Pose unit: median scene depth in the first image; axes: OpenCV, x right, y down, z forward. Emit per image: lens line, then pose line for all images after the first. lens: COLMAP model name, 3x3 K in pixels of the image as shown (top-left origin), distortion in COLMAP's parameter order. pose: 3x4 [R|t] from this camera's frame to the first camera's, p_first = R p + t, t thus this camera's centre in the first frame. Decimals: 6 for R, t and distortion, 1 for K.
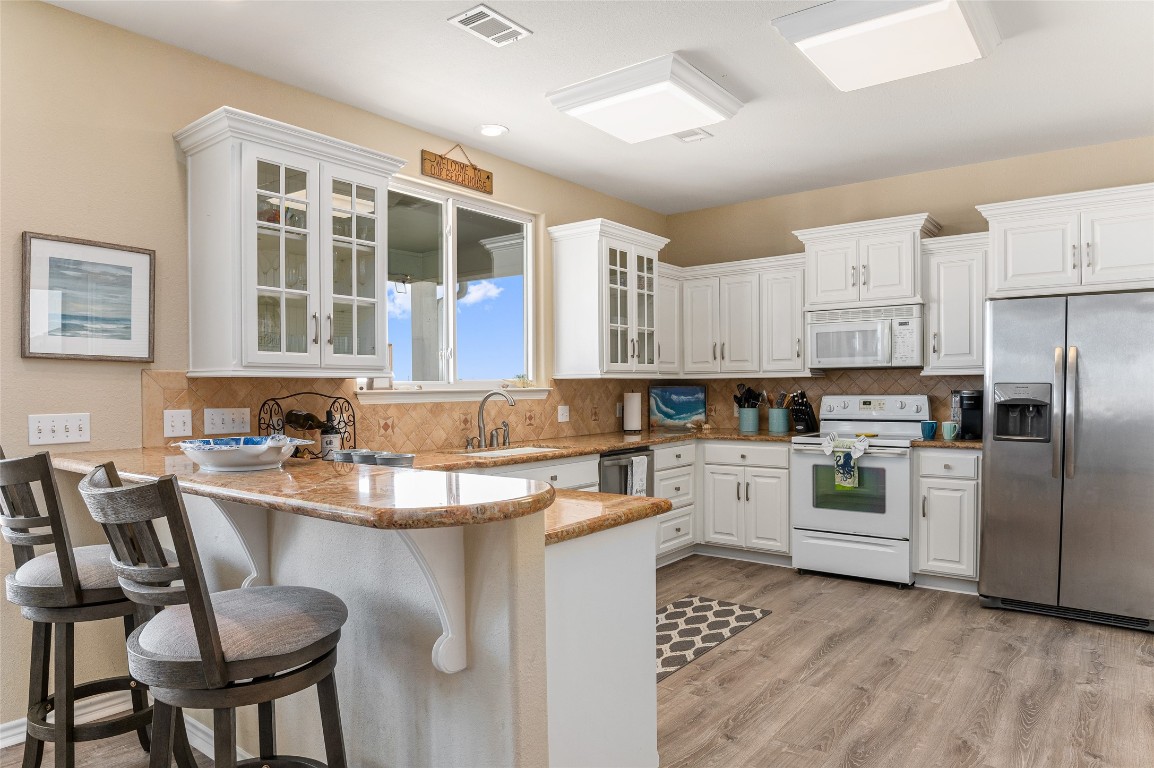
lens RADIAL K [[740.1, 0, 583.1], [0, 740.1, 389.0], [0, 0, 1]] dist [-0.004021, -0.004180]
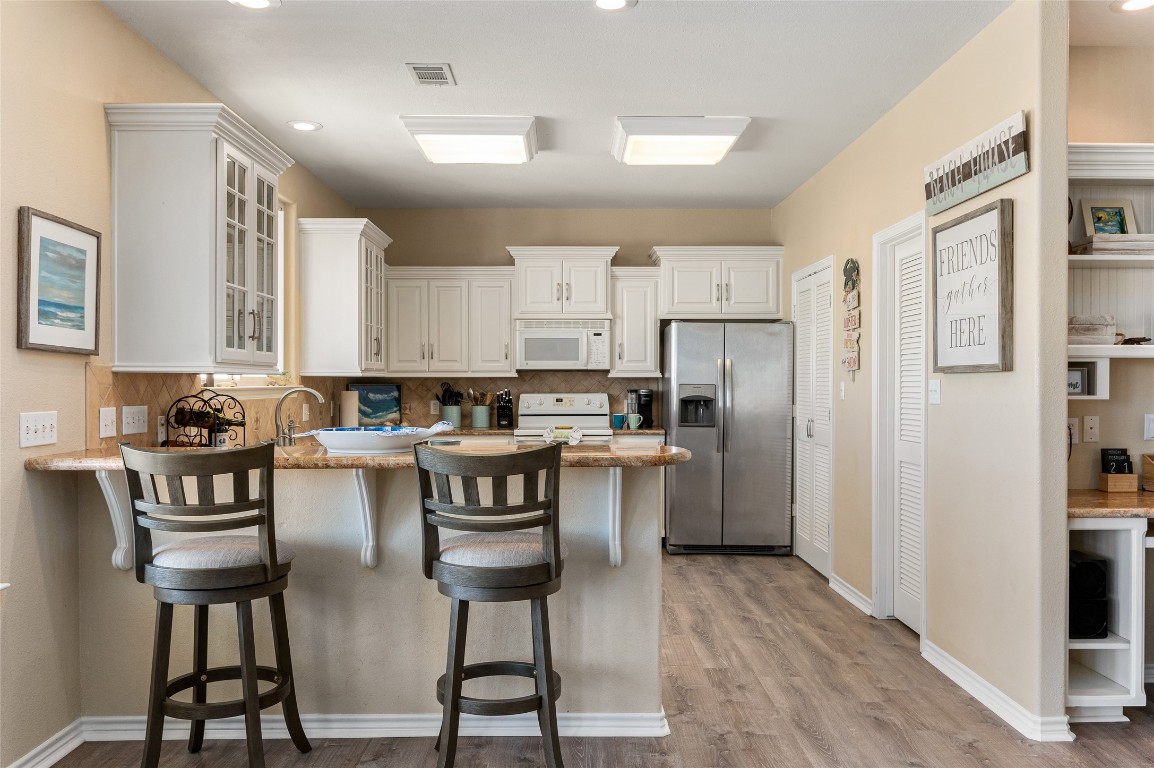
lens RADIAL K [[893.9, 0, 576.0], [0, 893.9, 390.6], [0, 0, 1]] dist [-0.005927, -0.008127]
pose [[0.796238, 0.002878, 0.604976, -0.503996], [-0.003867, 0.999992, 0.000332, 0.003556], [-0.604971, -0.002603, 0.796243, -0.155089]]
